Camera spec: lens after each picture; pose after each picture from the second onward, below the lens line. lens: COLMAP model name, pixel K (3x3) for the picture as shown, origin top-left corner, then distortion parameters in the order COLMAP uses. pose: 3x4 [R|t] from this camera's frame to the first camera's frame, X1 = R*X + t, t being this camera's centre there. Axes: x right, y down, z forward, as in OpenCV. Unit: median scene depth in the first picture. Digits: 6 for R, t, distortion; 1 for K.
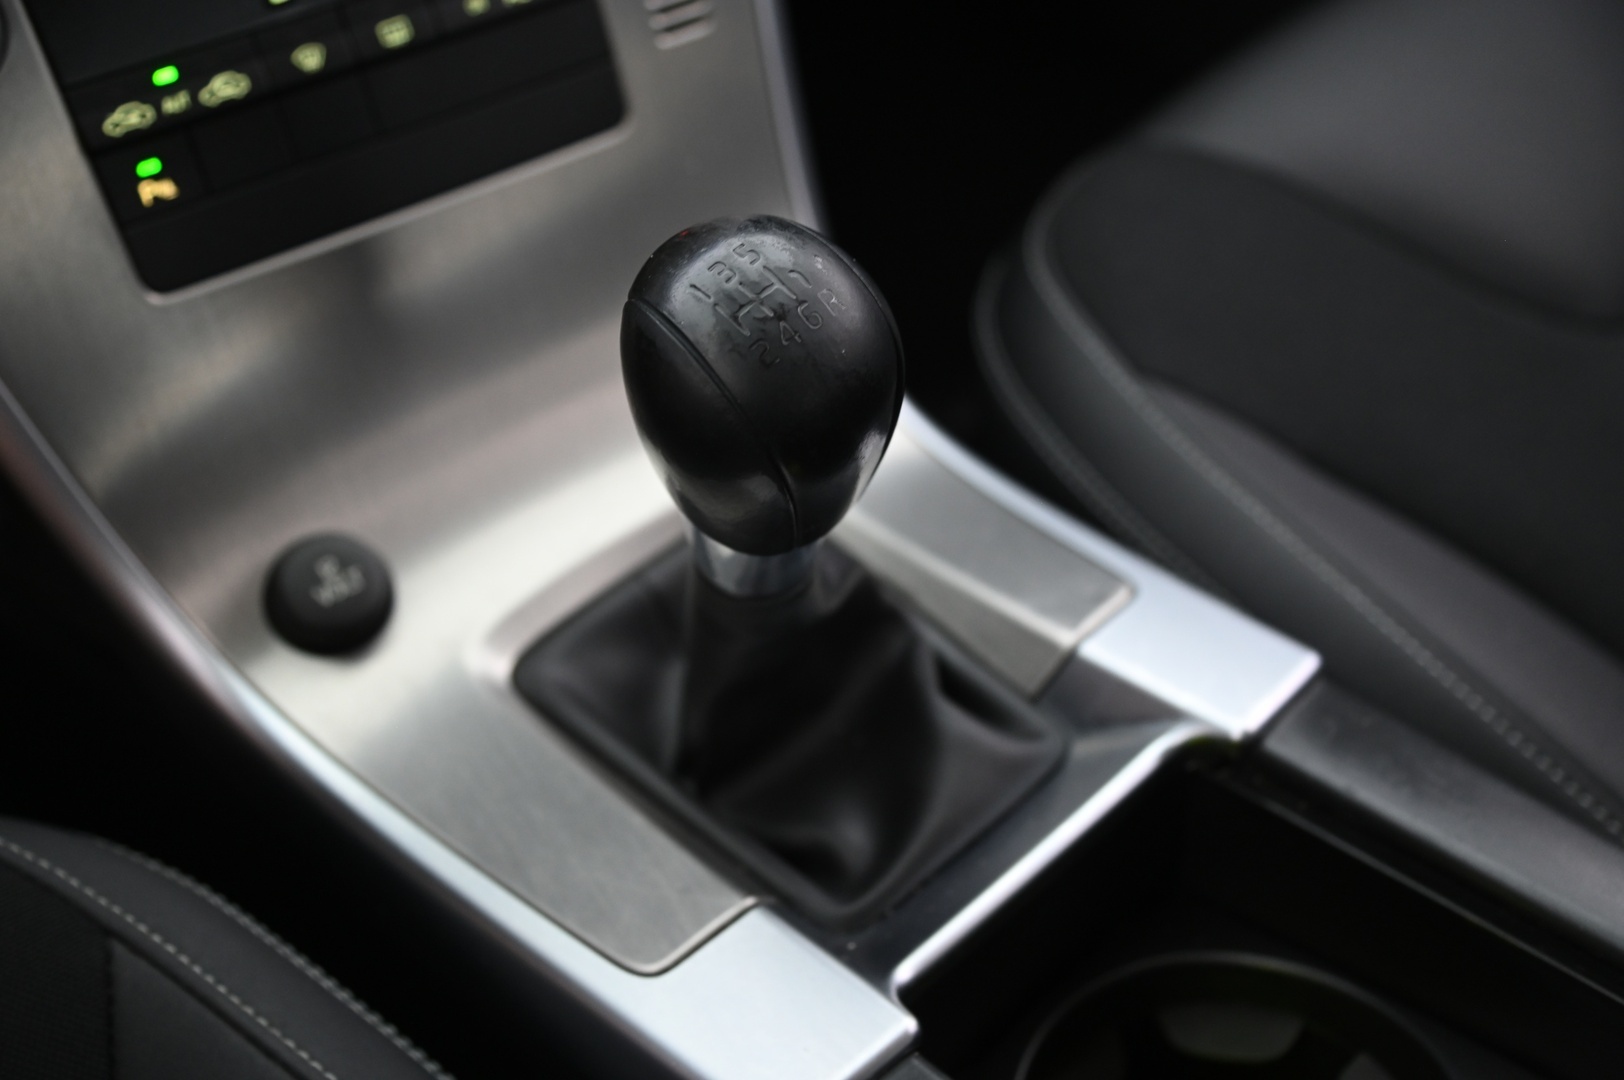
lens RADIAL K [[2147.2, 0, 803.6], [0, 2147.2, 569.1], [0, 0, 1]] dist [0.200852, 0.000000]
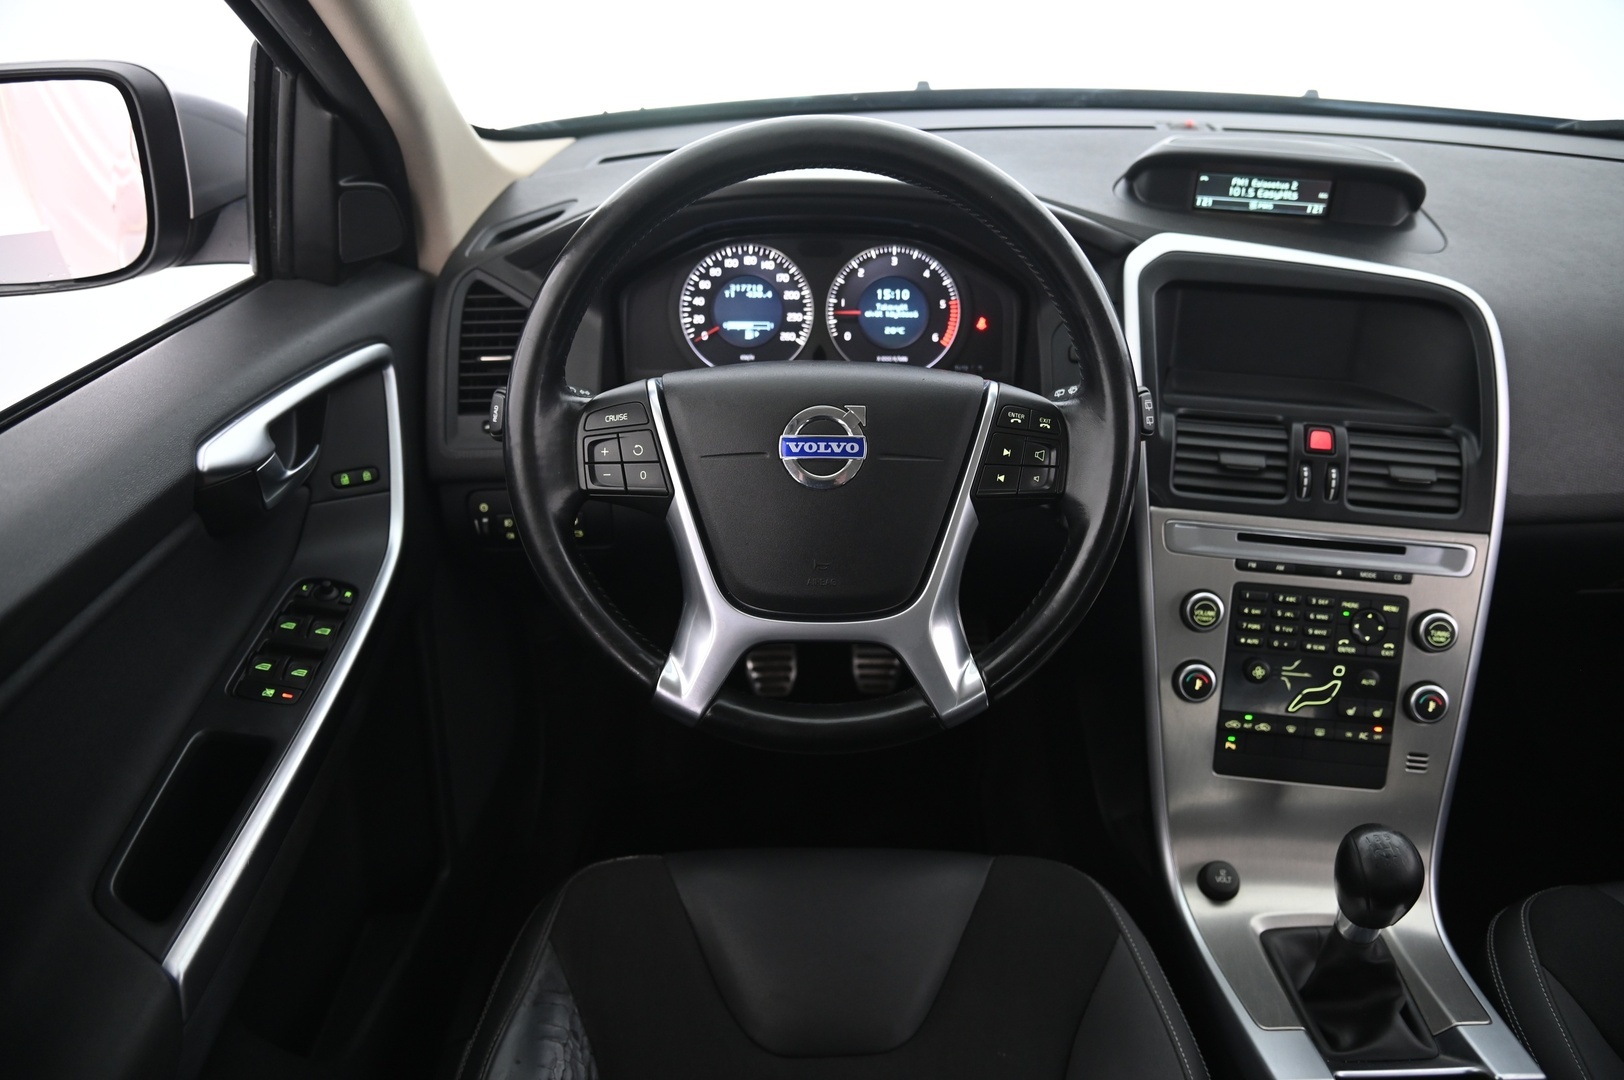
lens RADIAL K [[1101.2, 0, 811.0], [0, 1101.2, 549.9], [0, 0, 1]] dist [-0.117291, 0.044980]
pose [[0.721006, 0.329241, -0.609714, 0.147995], [-0.502255, 0.854507, -0.132505, 0.110902], [0.477379, 0.401769, 0.781467, -0.705667]]
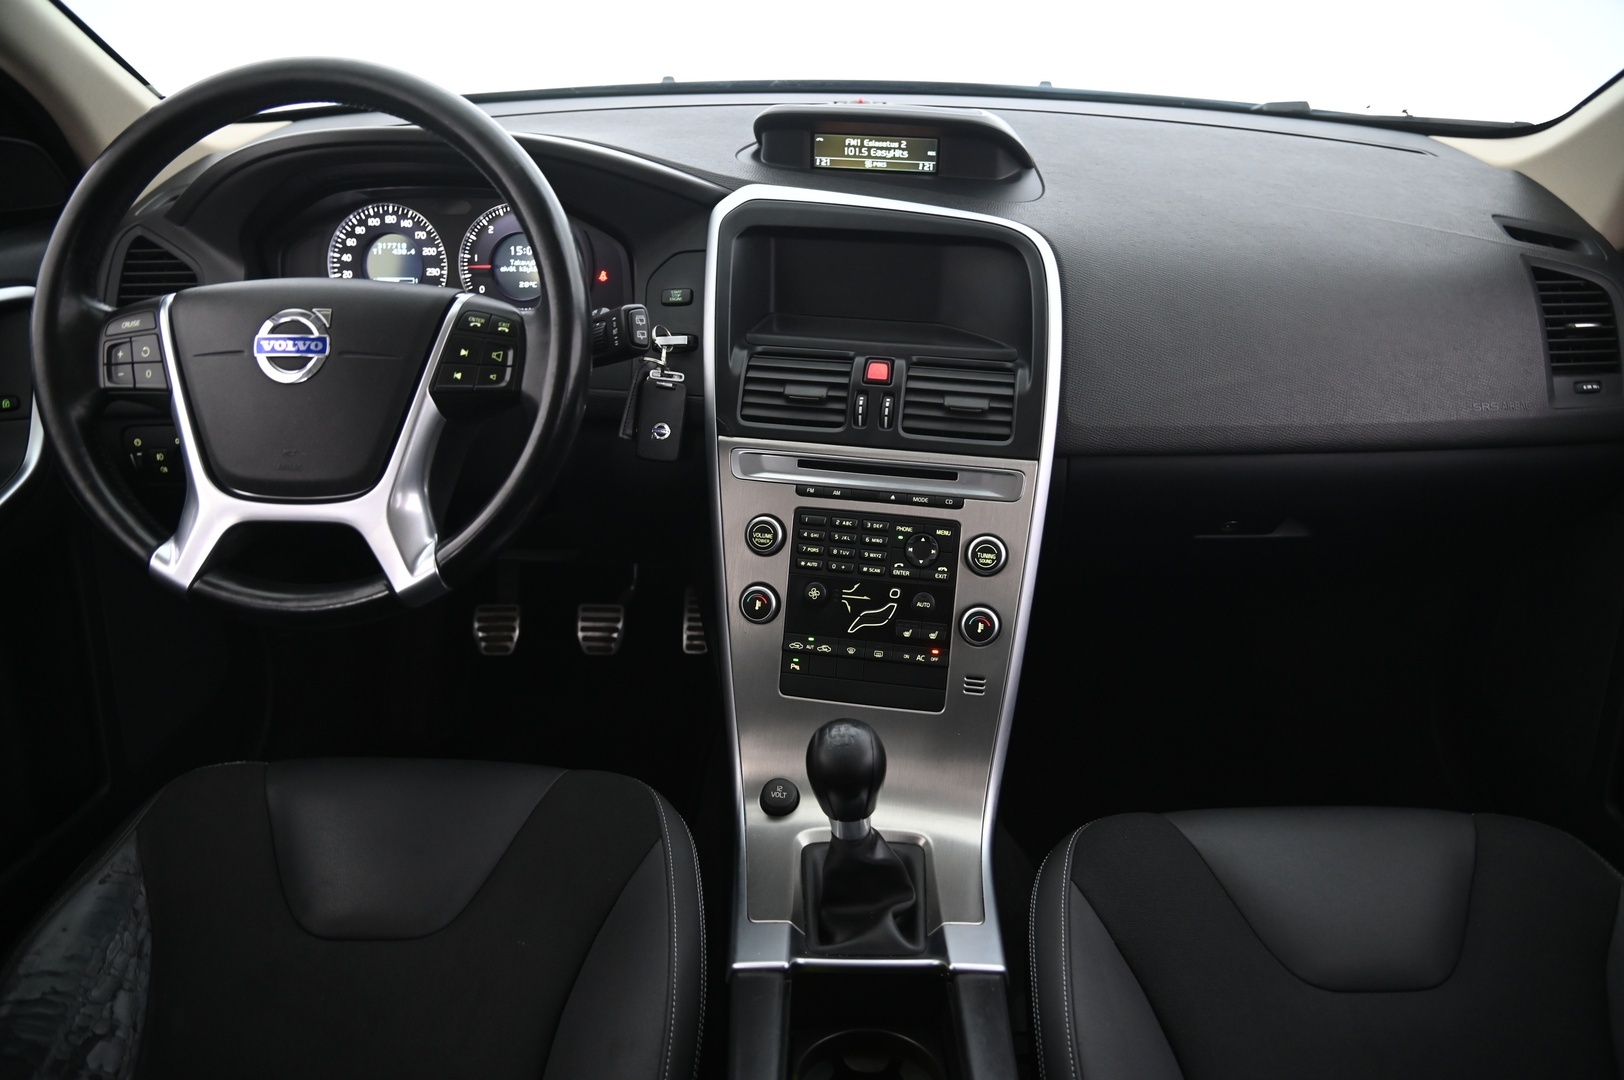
lens RADIAL K [[1101.2, 0, 805.6], [0, 1101.2, 550.2], [0, 0, 1]] dist [-0.117291, 0.044980]
pose [[0.717717, 0.311649, -0.622701, 0.736438], [-0.511849, 0.842422, -0.168336, -0.044918], [0.472115, 0.439546, 0.764138, -0.390016]]
